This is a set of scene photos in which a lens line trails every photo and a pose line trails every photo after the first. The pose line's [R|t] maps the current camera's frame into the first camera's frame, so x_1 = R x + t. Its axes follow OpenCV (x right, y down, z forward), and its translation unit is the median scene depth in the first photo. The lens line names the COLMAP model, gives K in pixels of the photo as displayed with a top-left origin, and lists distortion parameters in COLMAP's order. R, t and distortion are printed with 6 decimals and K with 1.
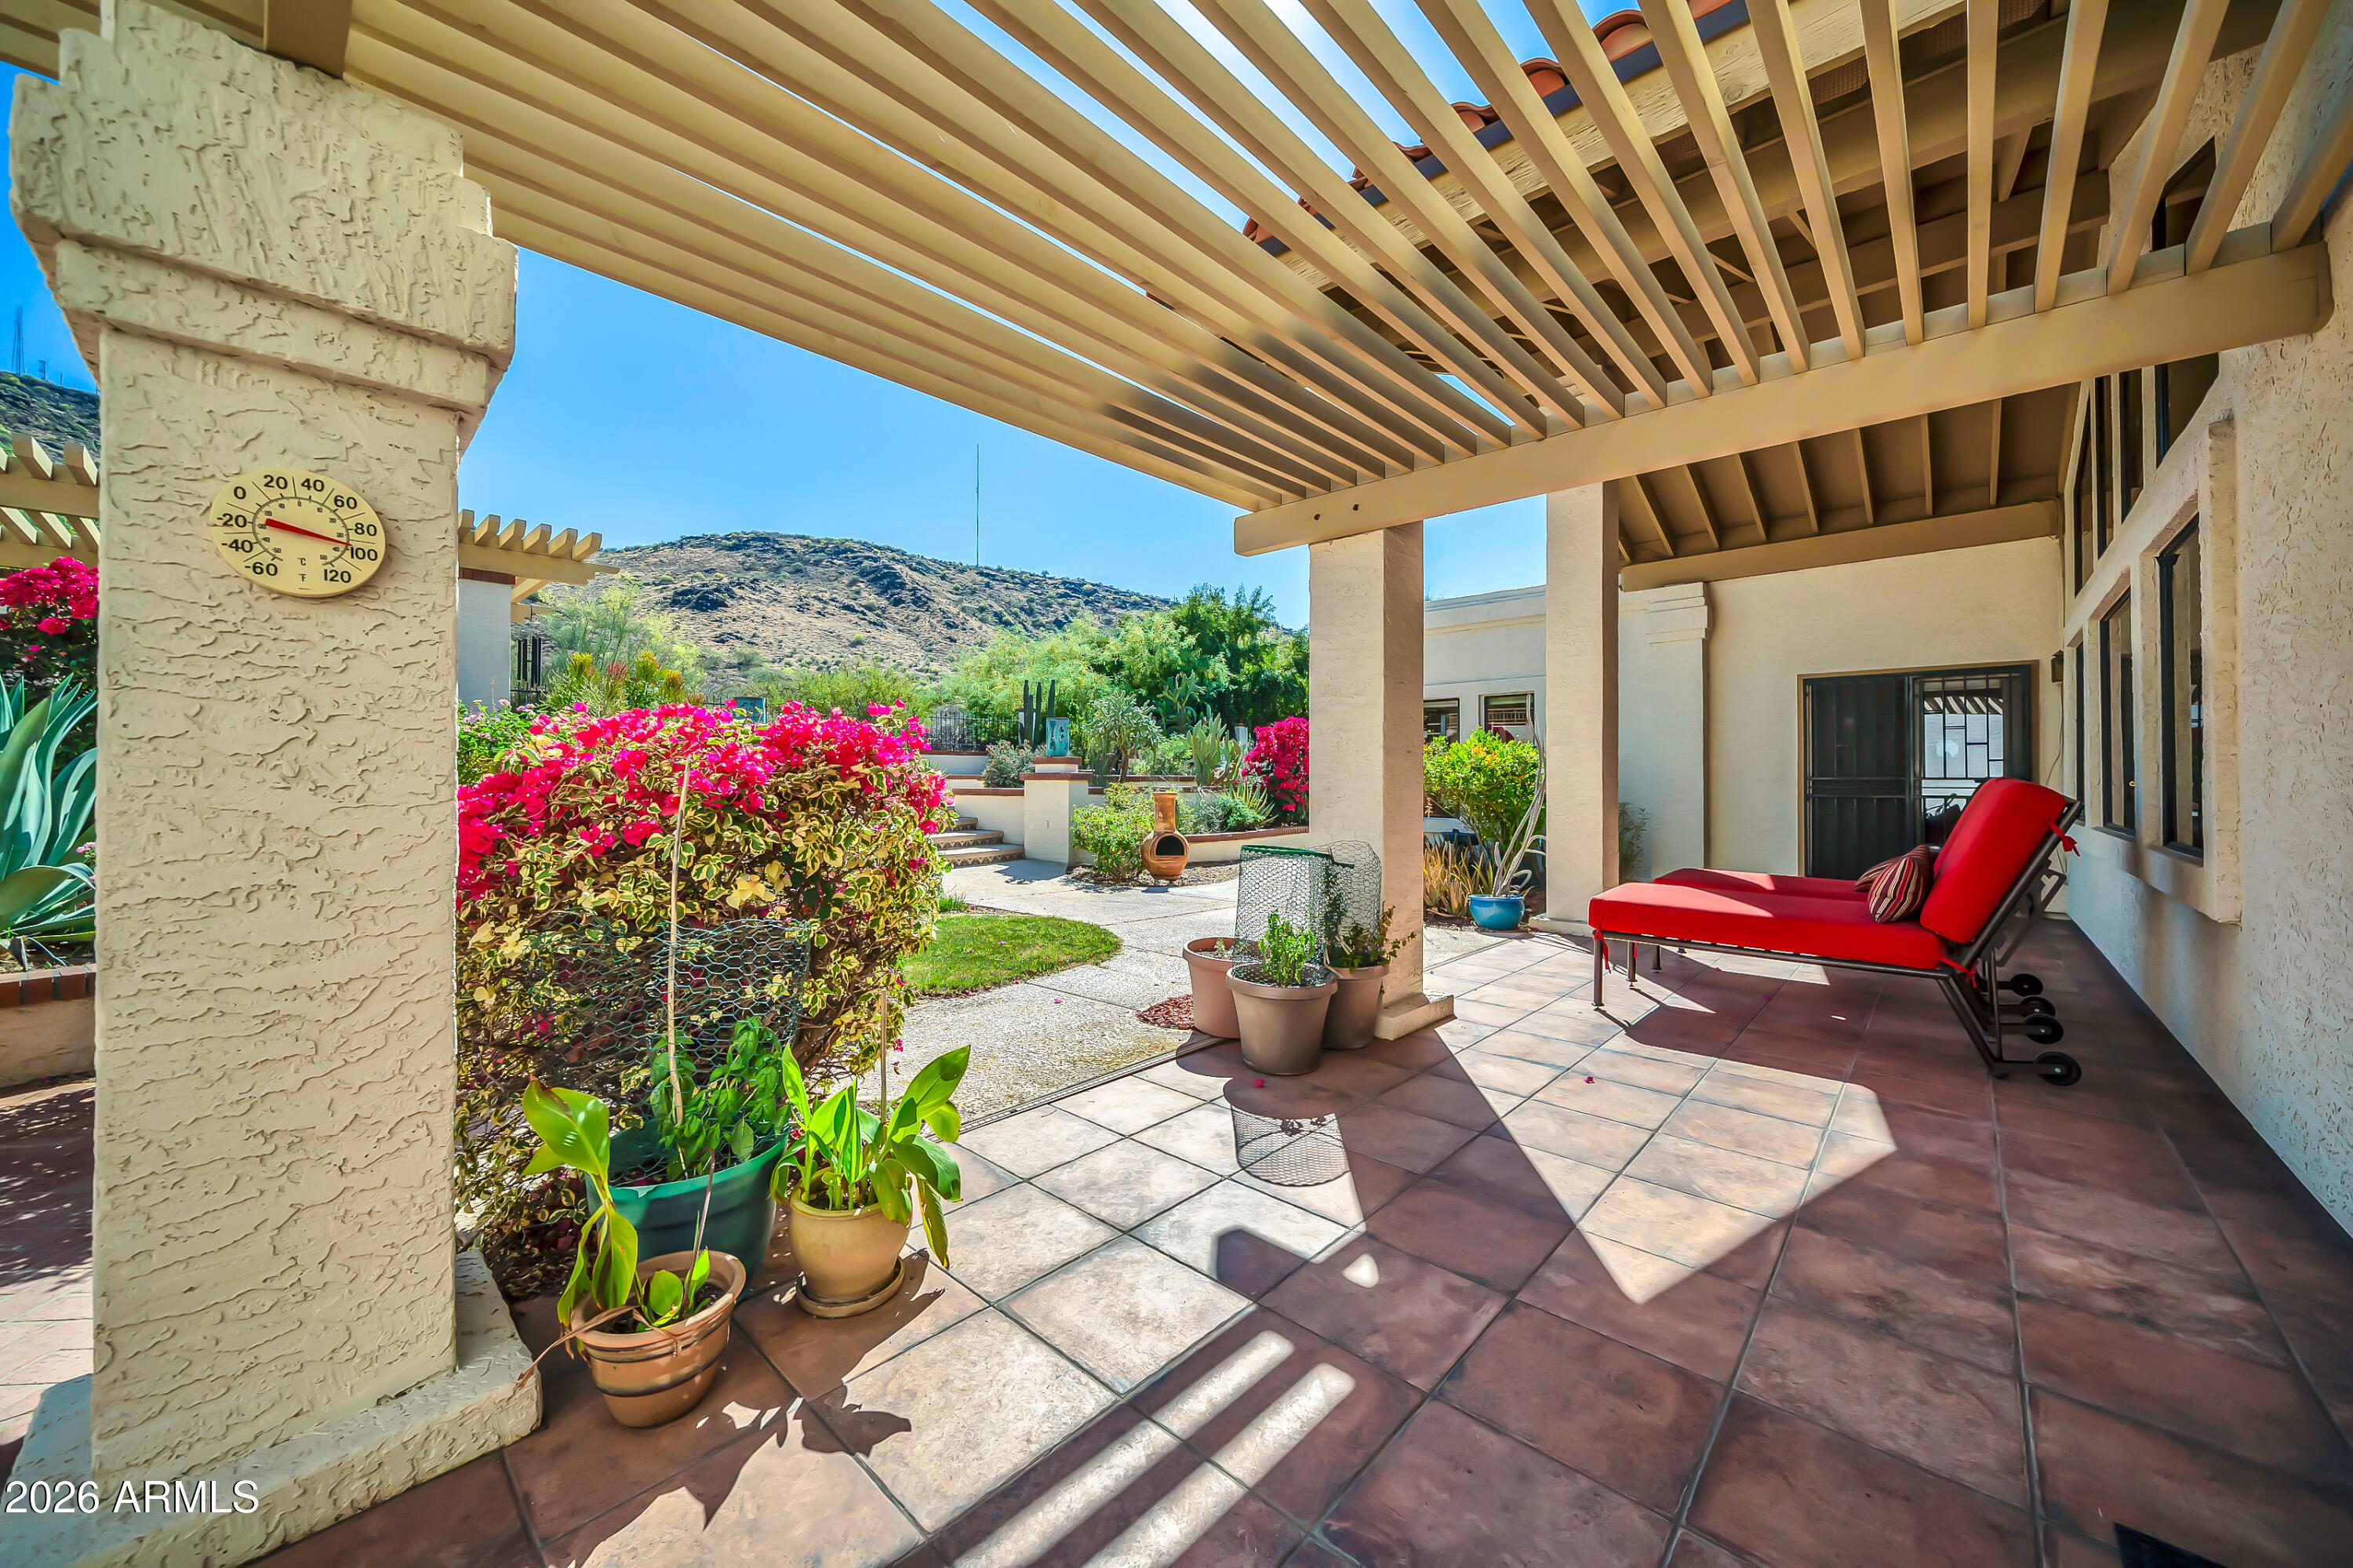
lens RADIAL K [[844.2, 0, 1141.6], [0, 844.2, 784.8], [0, 0, 1]] dist [-0.002843, -0.000315]
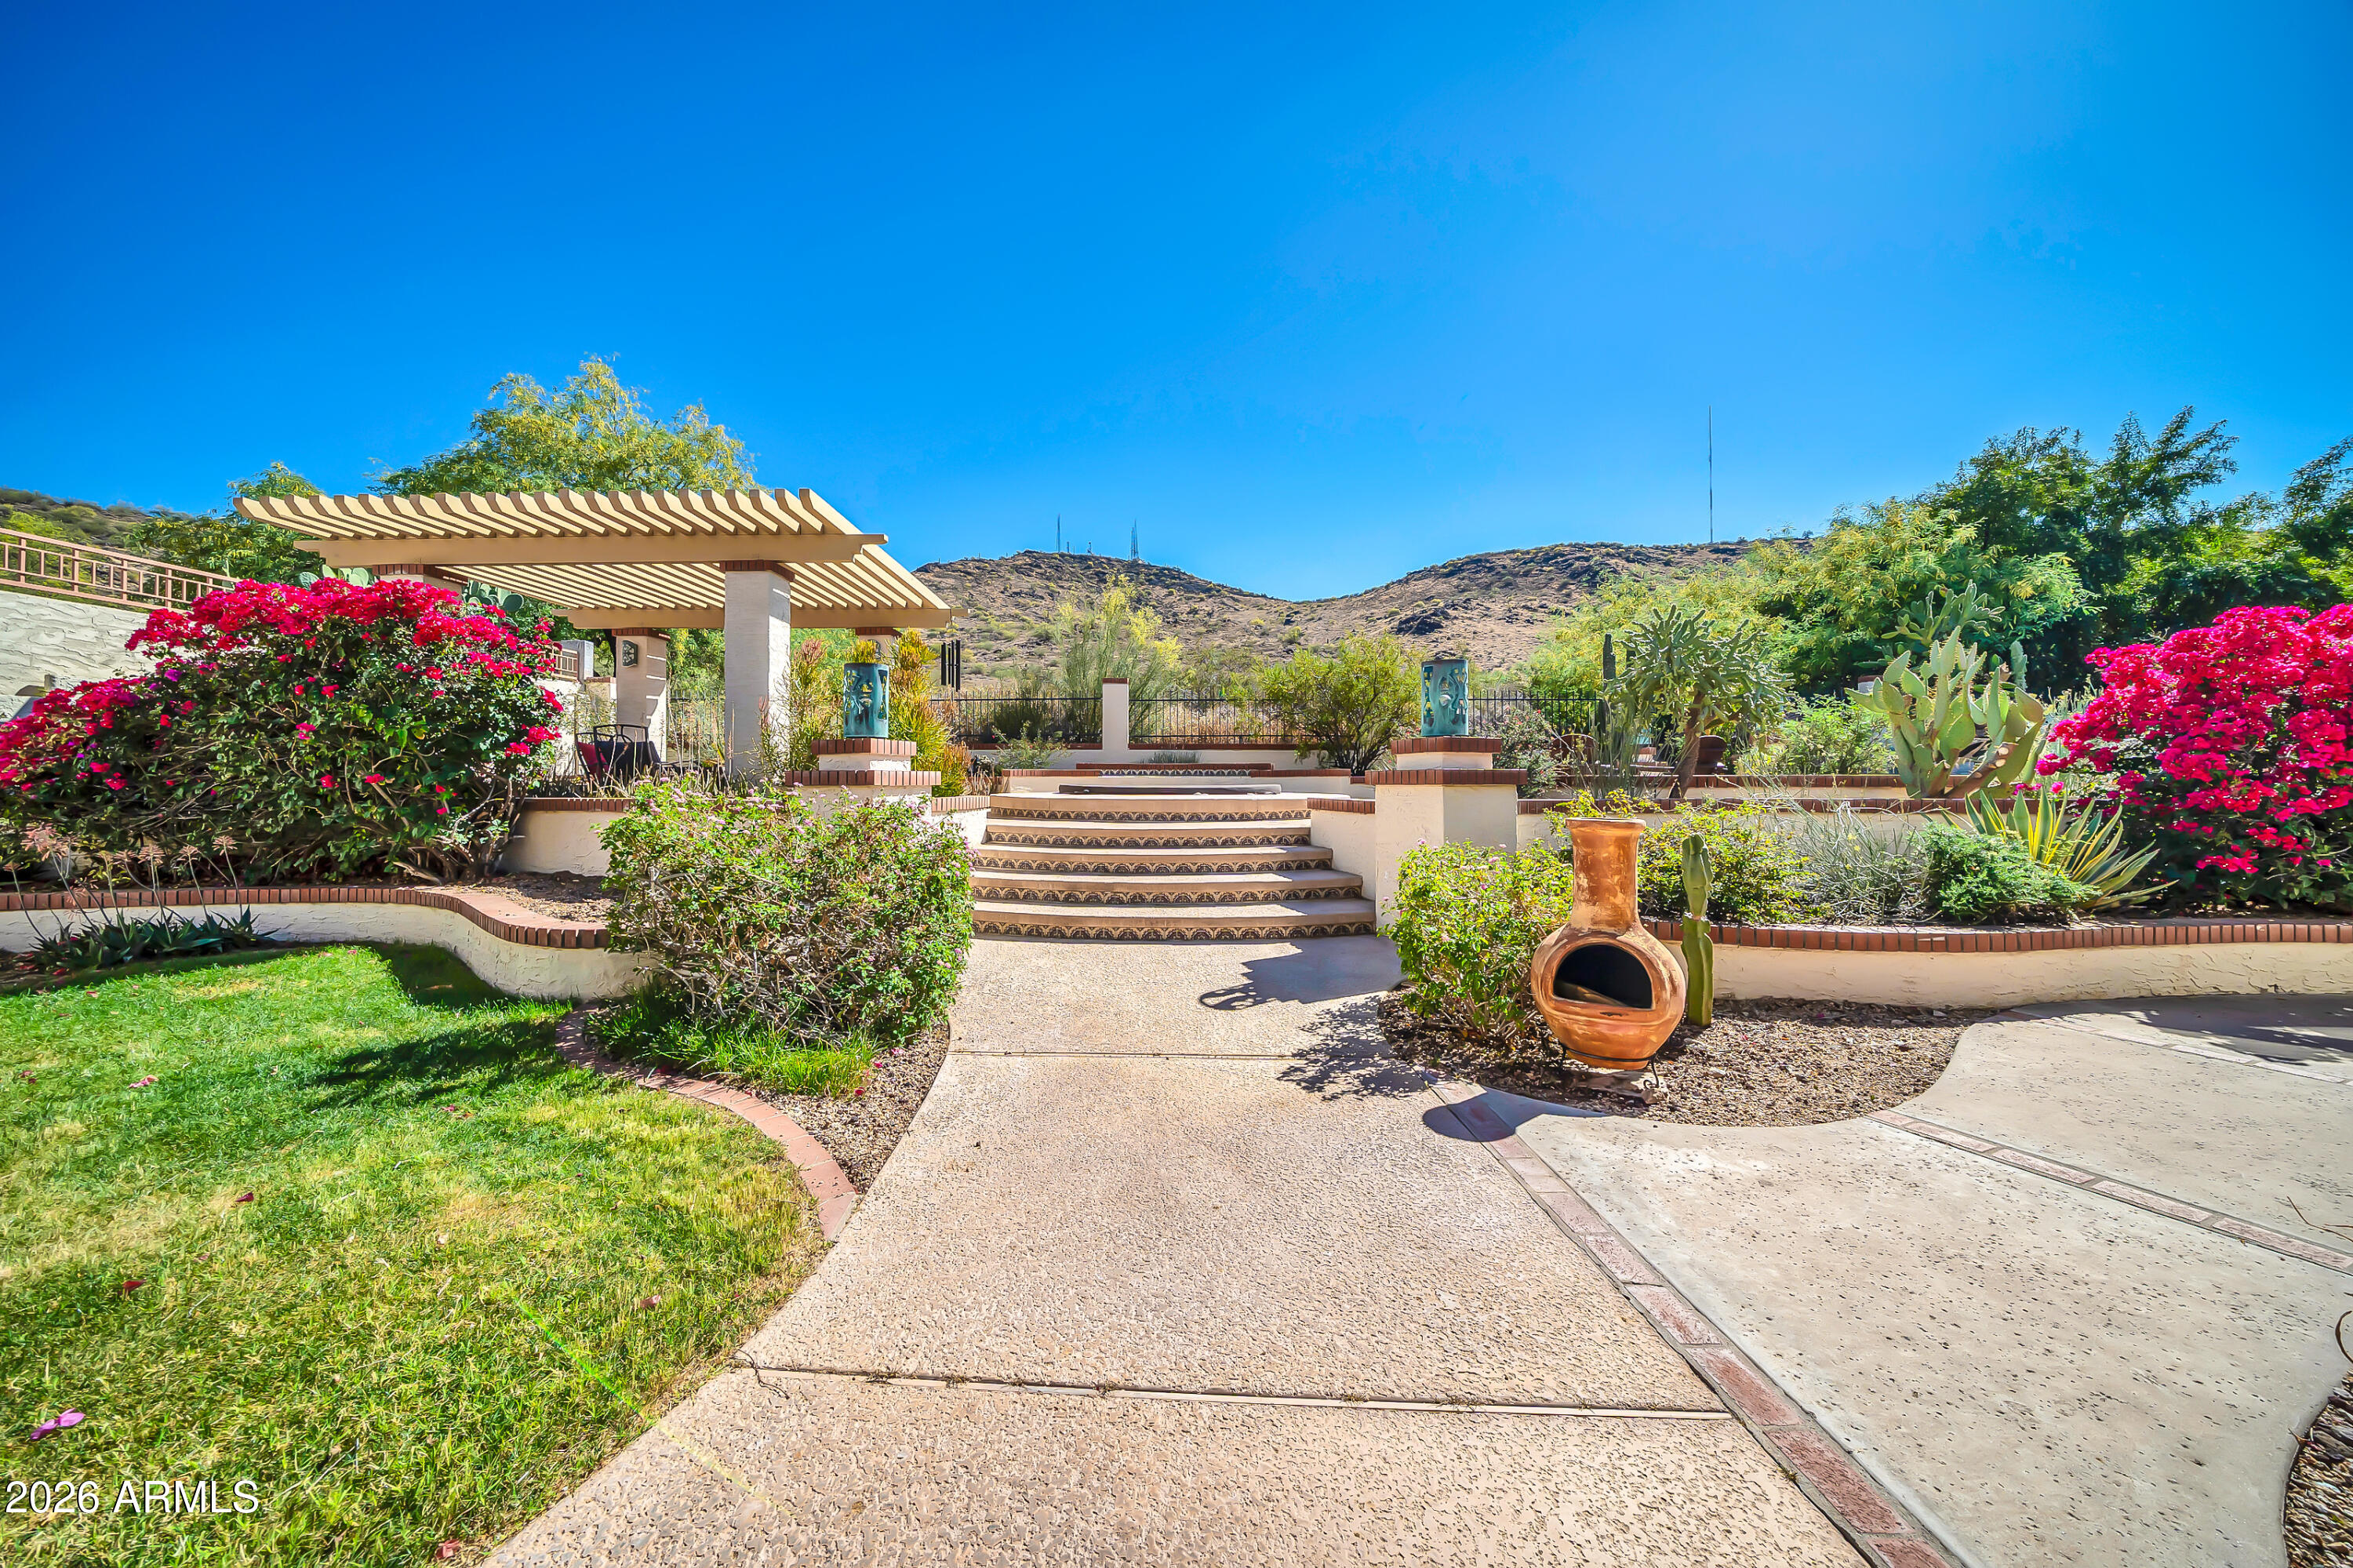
lens RADIAL K [[792.0, 0, 1160.5], [0, 792.0, 781.5], [0, 0, 1]] dist [-0.005690, -0.000152]
pose [[0.694524, -0.001994, -0.719467, 0.134555], [-0.003574, 0.999974, -0.006221, -0.004352], [0.719461, 0.006893, 0.694499, 0.603466]]
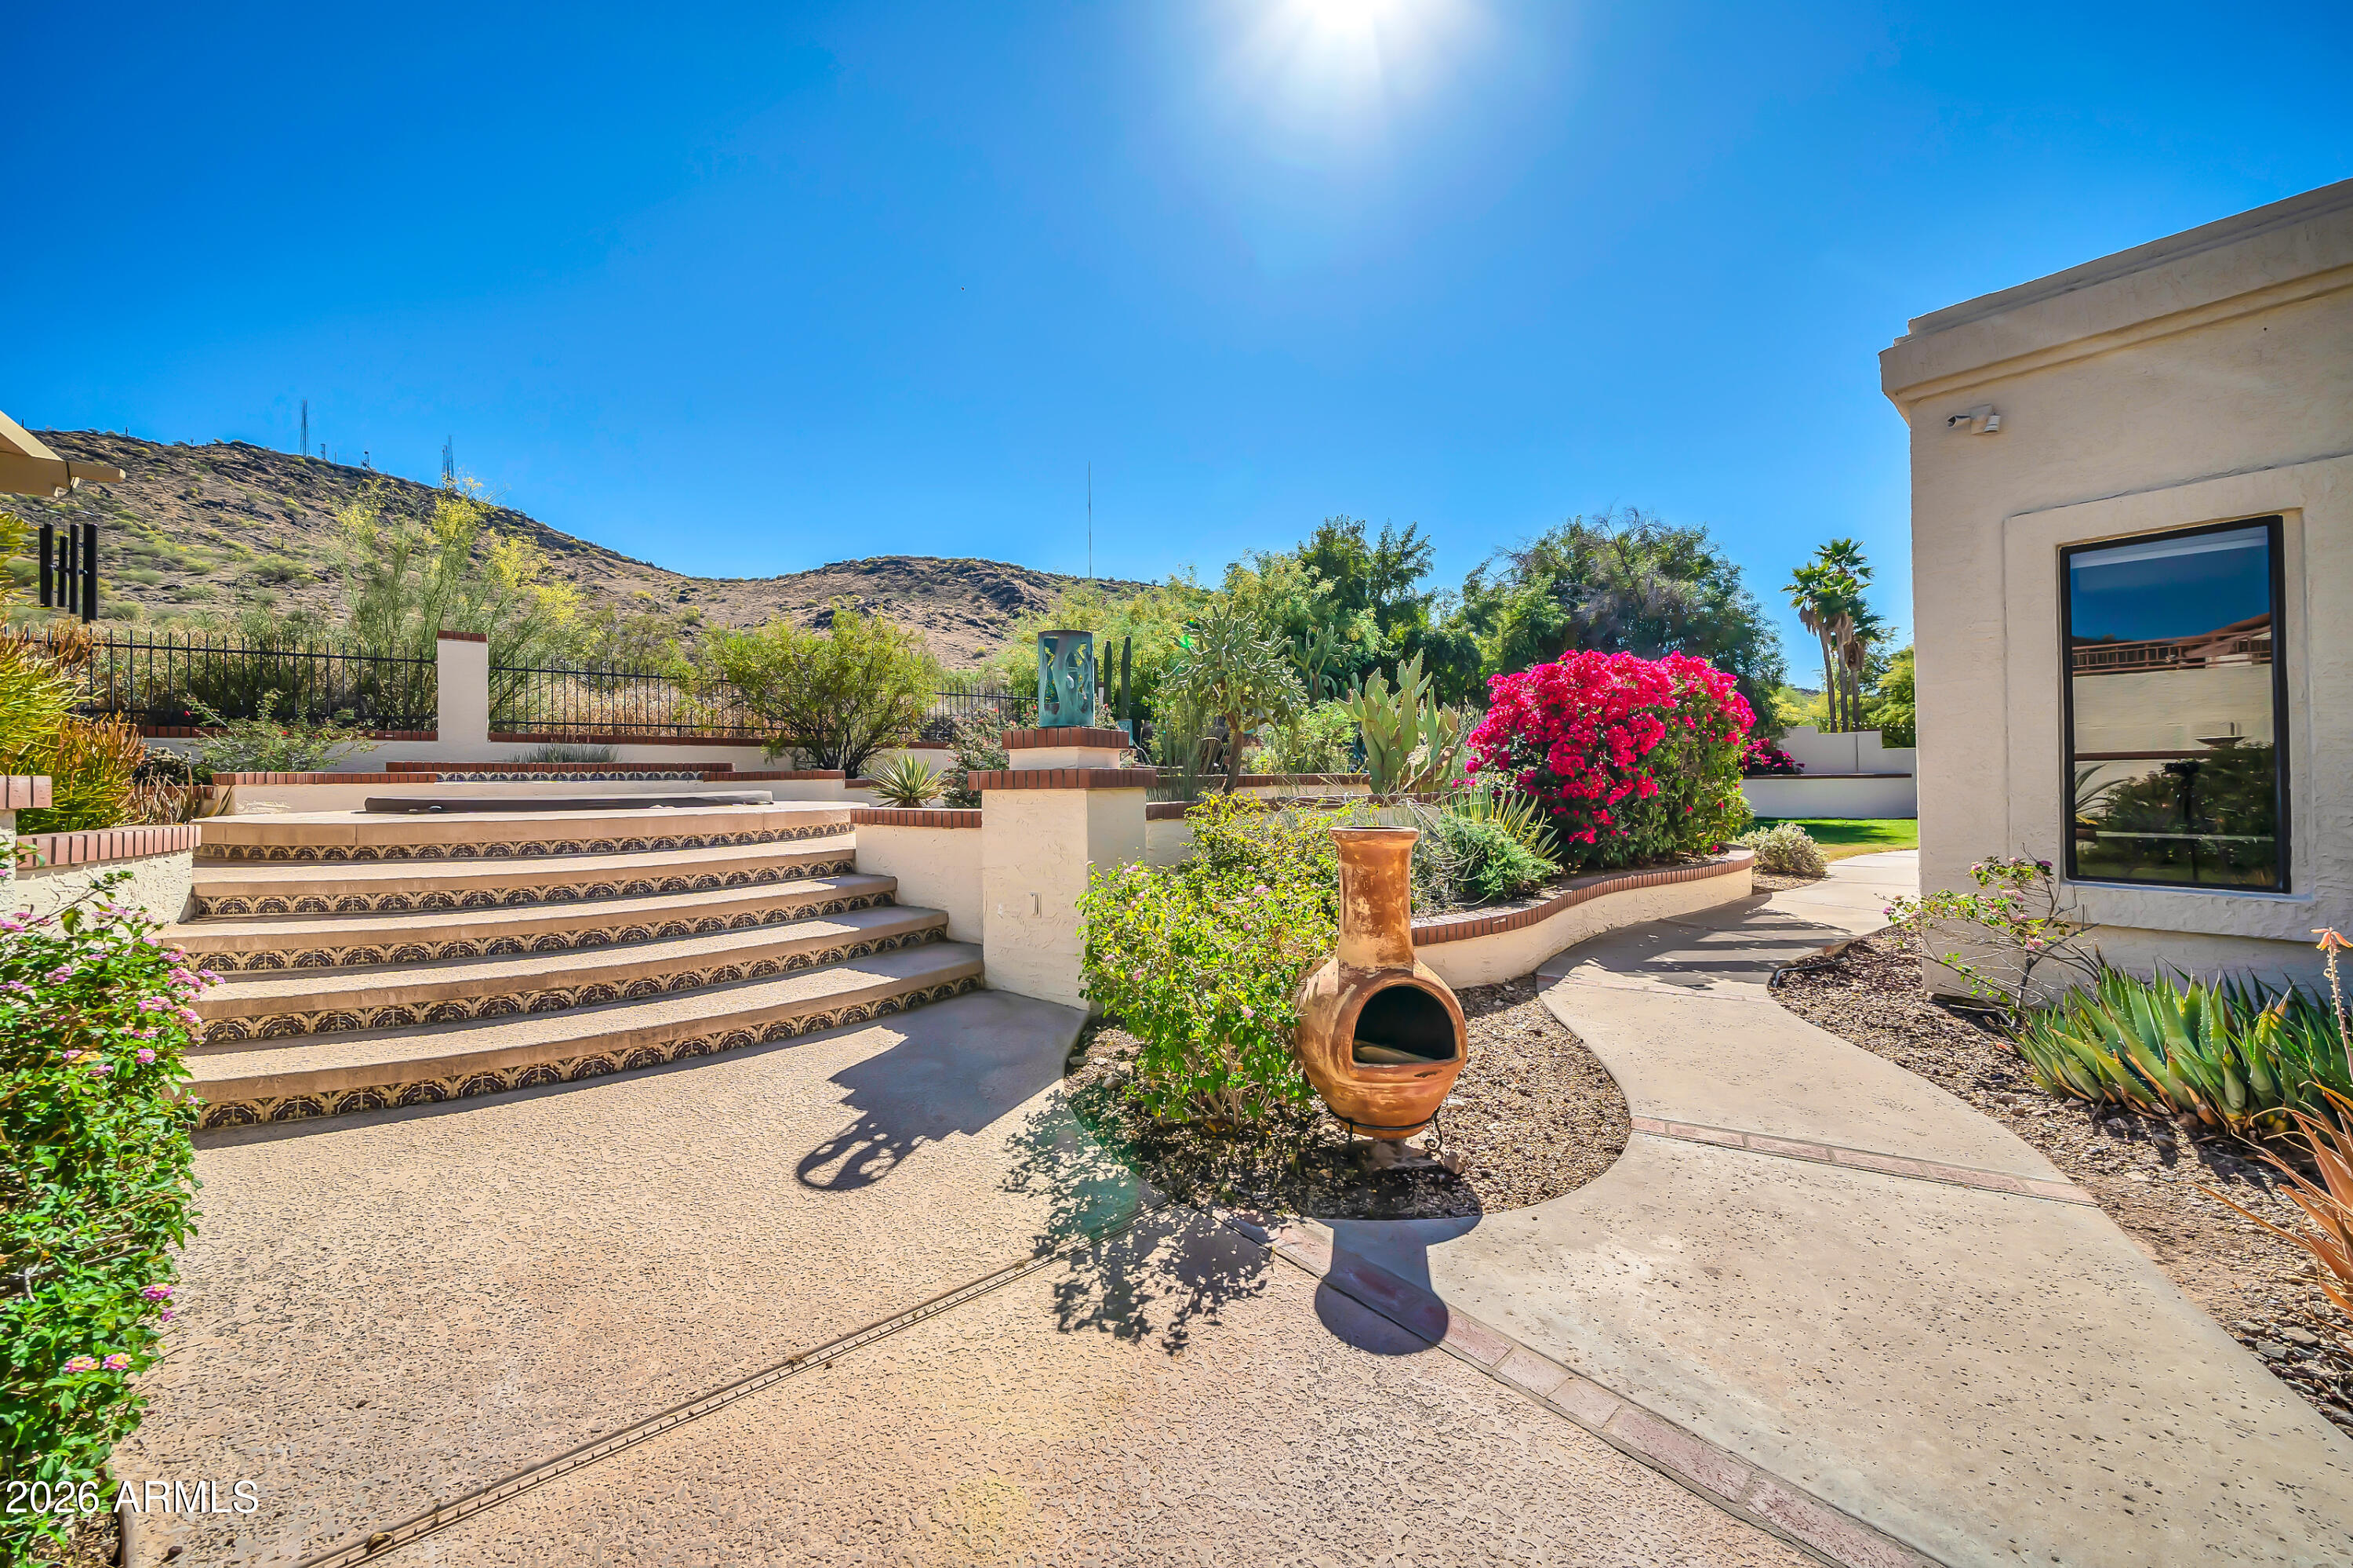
lens RADIAL K [[818.5, 0, 1147.3], [0, 818.5, 777.4], [0, 0, 1]] dist [-0.008713, -0.000004]
pose [[0.991861, -0.014520, -0.126493, -0.014371], [0.013259, 0.999854, -0.010809, -0.006659], [0.126632, 0.009044, 0.991909, 0.679972]]
